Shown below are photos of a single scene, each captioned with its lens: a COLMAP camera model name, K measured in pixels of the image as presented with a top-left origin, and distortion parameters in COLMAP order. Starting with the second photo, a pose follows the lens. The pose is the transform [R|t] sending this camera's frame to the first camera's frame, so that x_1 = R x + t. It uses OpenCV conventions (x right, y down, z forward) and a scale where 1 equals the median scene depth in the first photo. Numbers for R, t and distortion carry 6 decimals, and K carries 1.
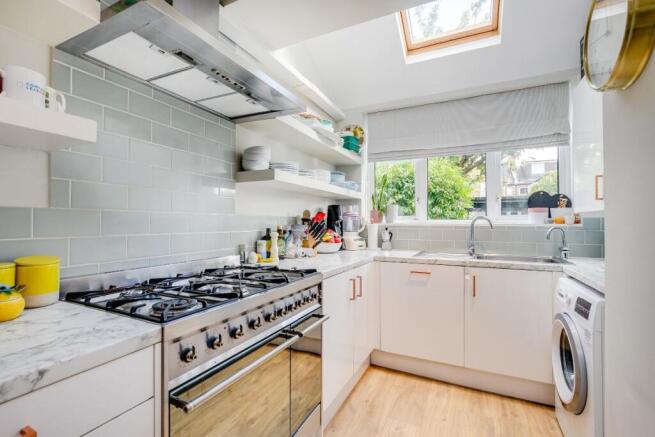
lens RADIAL K [[297.9, 0, 320.0], [0, 297.9, 221.1], [0, 0, 1]] dist [-0.004629, -0.000099]
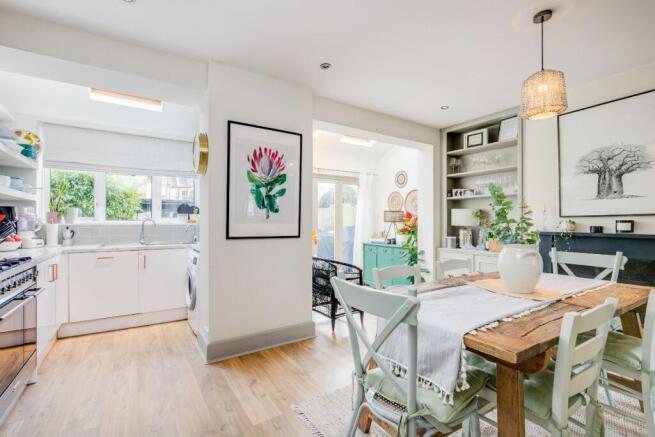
lens RADIAL K [[297.9, 0, 320.0], [0, 297.9, 221.1], [0, 0, 1]] dist [-0.004629, -0.000099]
pose [[0.519062, 0.000169, 0.854737, -0.266554], [-0.004913, 0.999984, 0.002785, -0.009974], [-0.854723, -0.005645, 0.519054, -0.473148]]
